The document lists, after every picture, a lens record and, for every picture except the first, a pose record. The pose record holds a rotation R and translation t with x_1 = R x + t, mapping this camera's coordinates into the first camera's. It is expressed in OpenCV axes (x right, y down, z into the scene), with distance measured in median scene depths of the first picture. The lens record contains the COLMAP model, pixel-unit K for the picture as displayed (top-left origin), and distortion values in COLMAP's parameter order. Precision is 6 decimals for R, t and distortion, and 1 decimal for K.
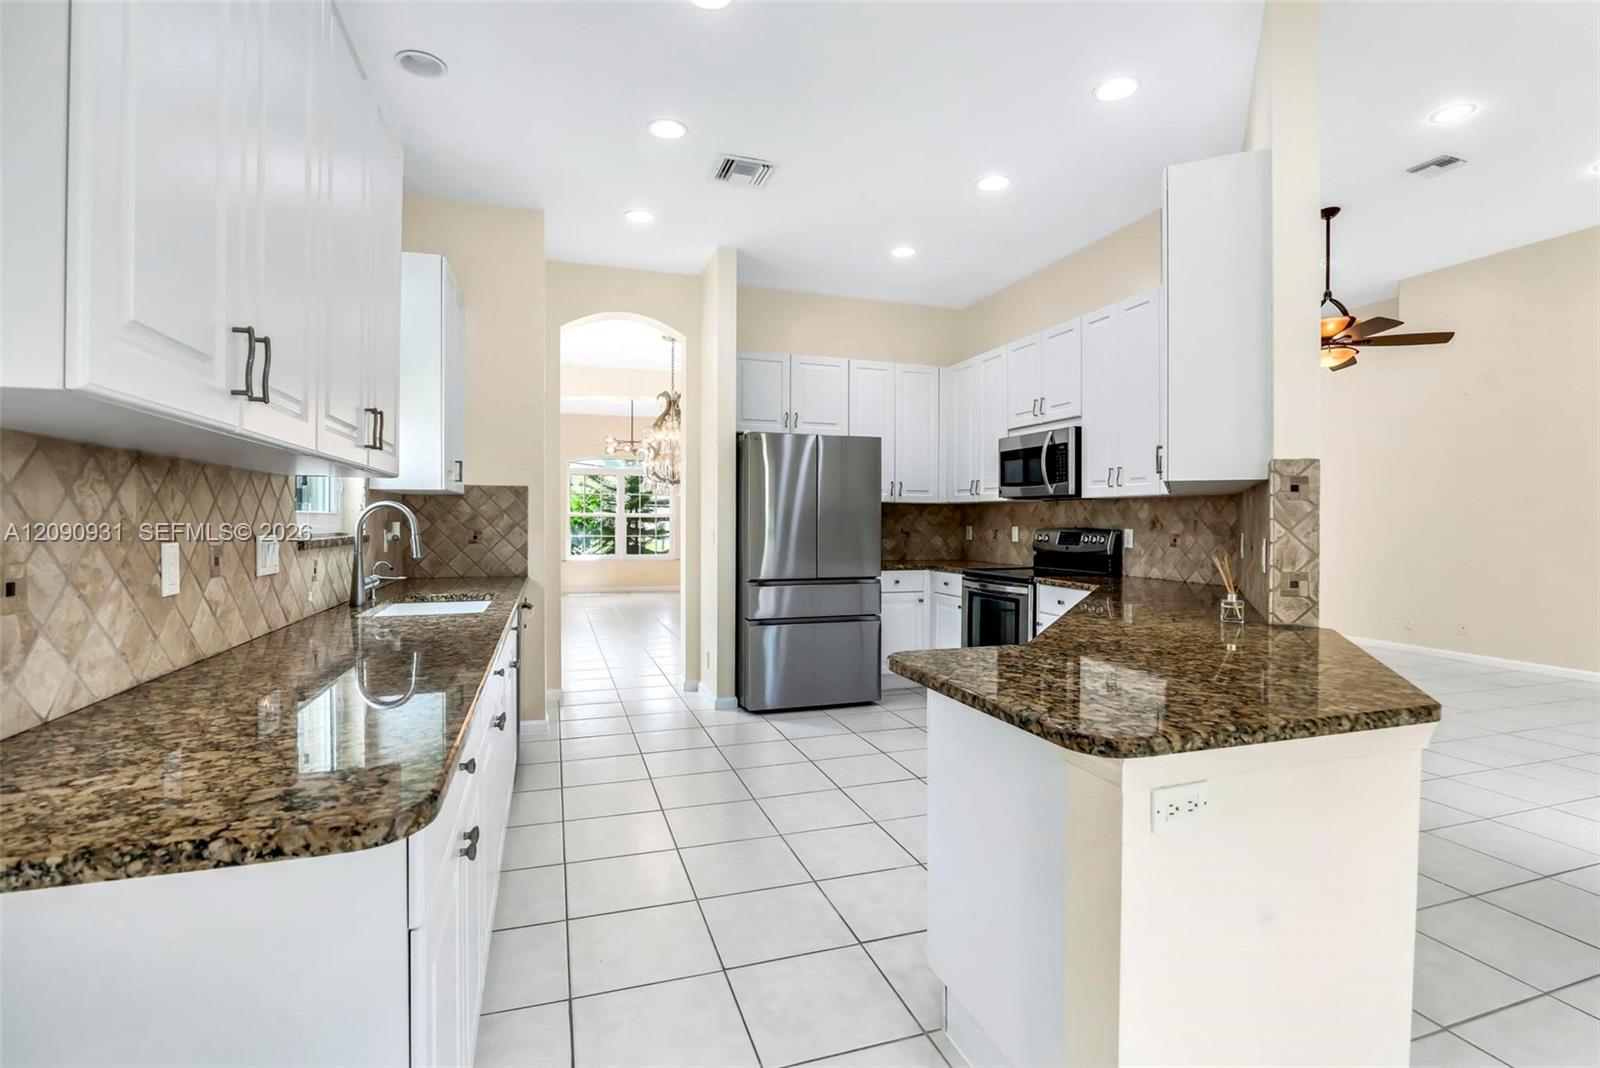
lens RADIAL K [[747.0, 0, 812.2], [0, 747.0, 527.1], [0, 0, 1]] dist [-0.019660, 0.003537]
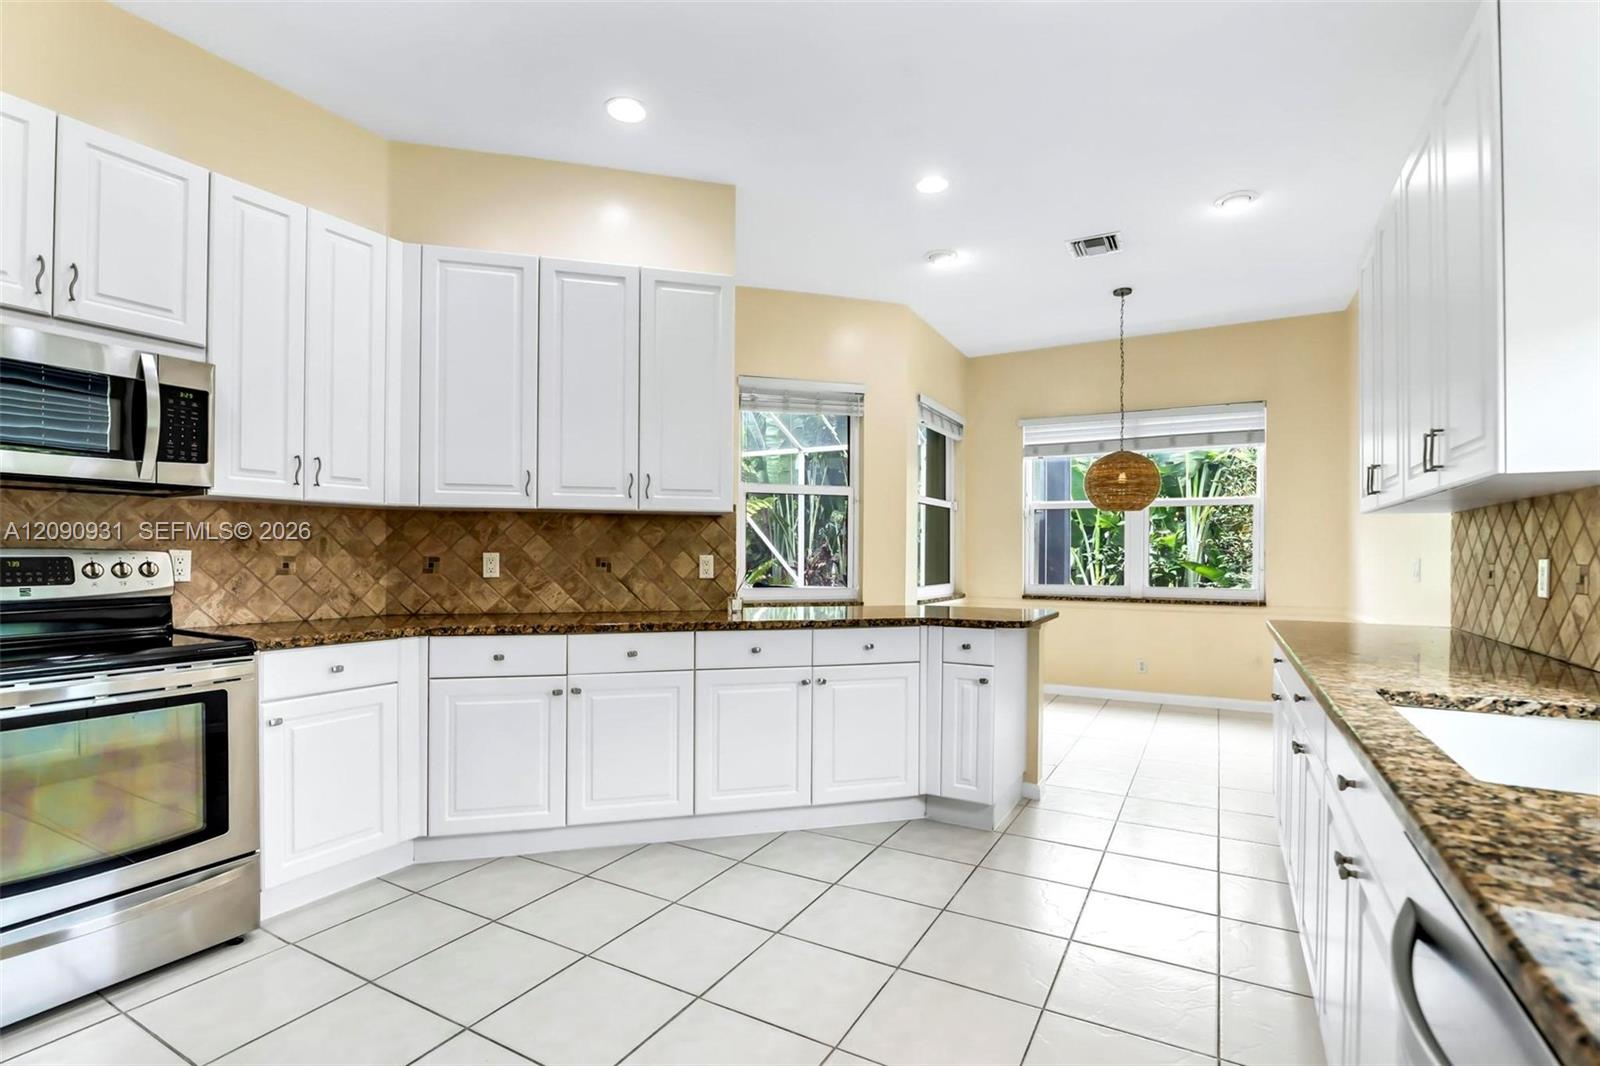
lens RADIAL K [[747.0, 0, 792.0], [0, 747.0, 561.1], [0, 0, 1]] dist [-0.019660, 0.003537]
pose [[-0.655589, -0.014961, 0.754969, -0.308478], [-0.000765, 0.999816, 0.019148, -0.000132], [-0.755117, 0.011975, -0.655481, 0.922491]]
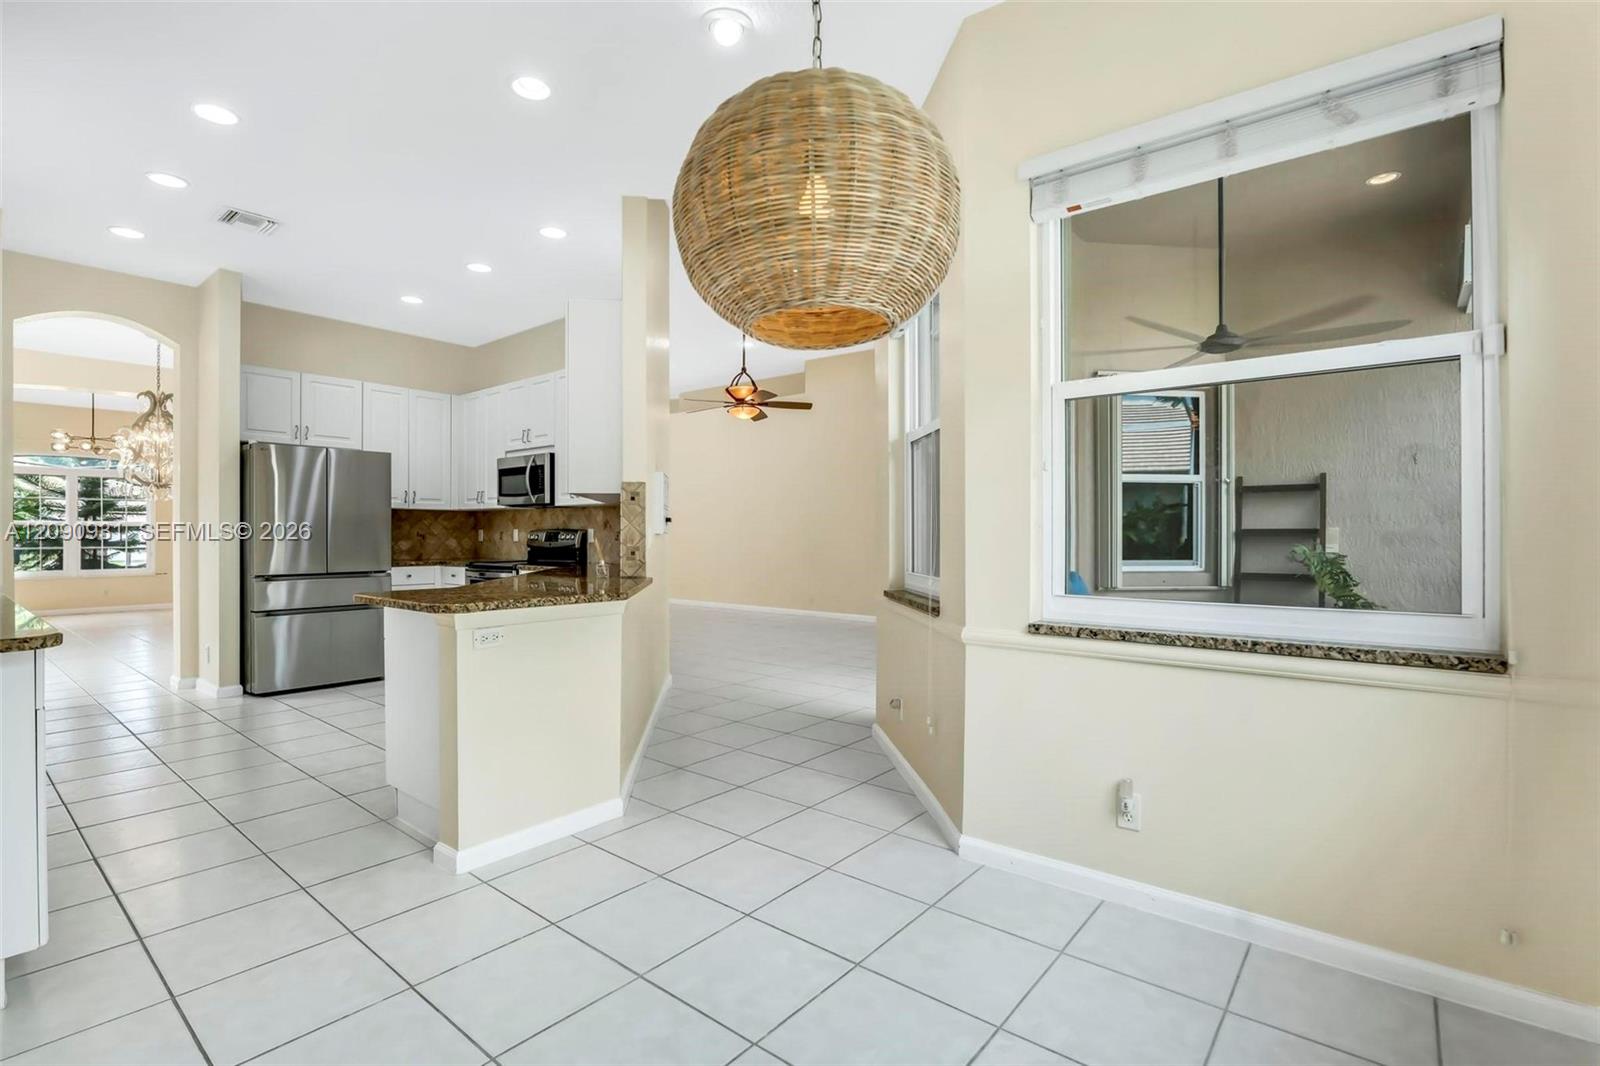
lens RADIAL K [[747.0, 0, 798.7], [0, 747.0, 534.5], [0, 0, 1]] dist [-0.019660, 0.003537]
pose [[0.854824, -0.004015, 0.518902, 0.034503], [0.008589, 0.999943, -0.006412, 0.022794], [-0.518847, 0.009938, 0.854809, -0.343773]]
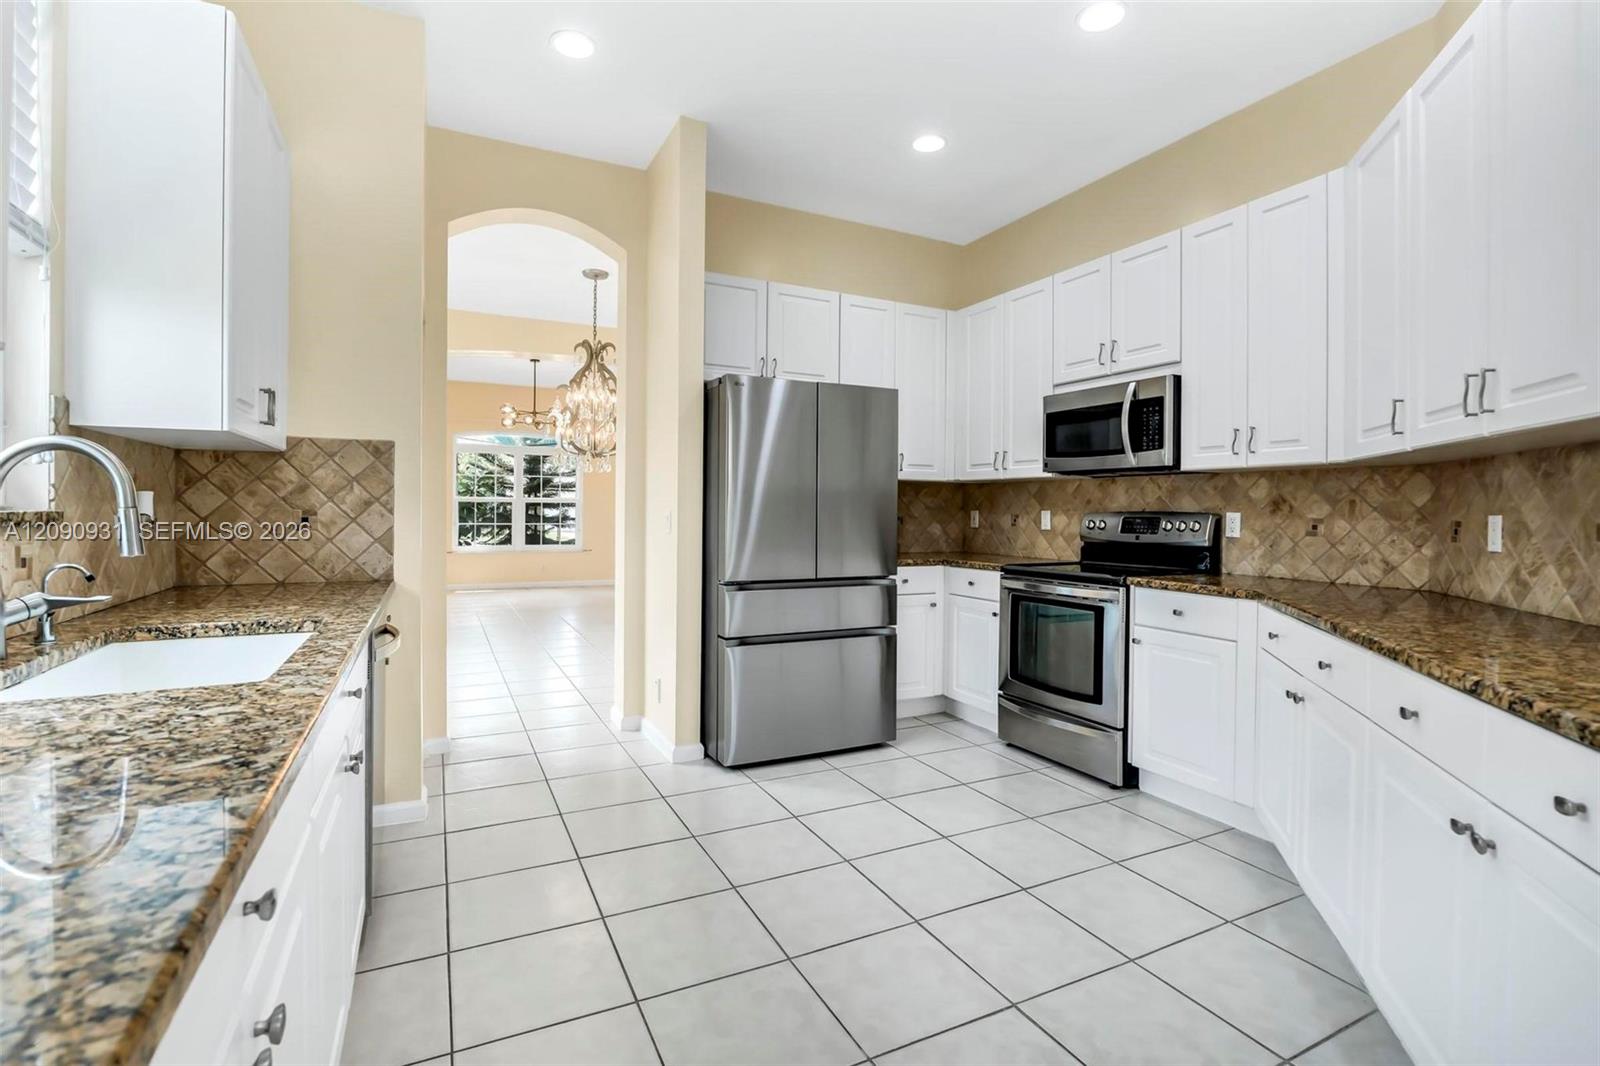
lens RADIAL K [[747.0, 0, 806.1], [0, 747.0, 518.4], [0, 0, 1]] dist [-0.019660, 0.003537]
pose [[0.991935, 0.003852, 0.126690, -0.094526], [-0.004030, 0.999991, 0.001154, 0.008621], [-0.126685, -0.001655, 0.991942, 0.274912]]
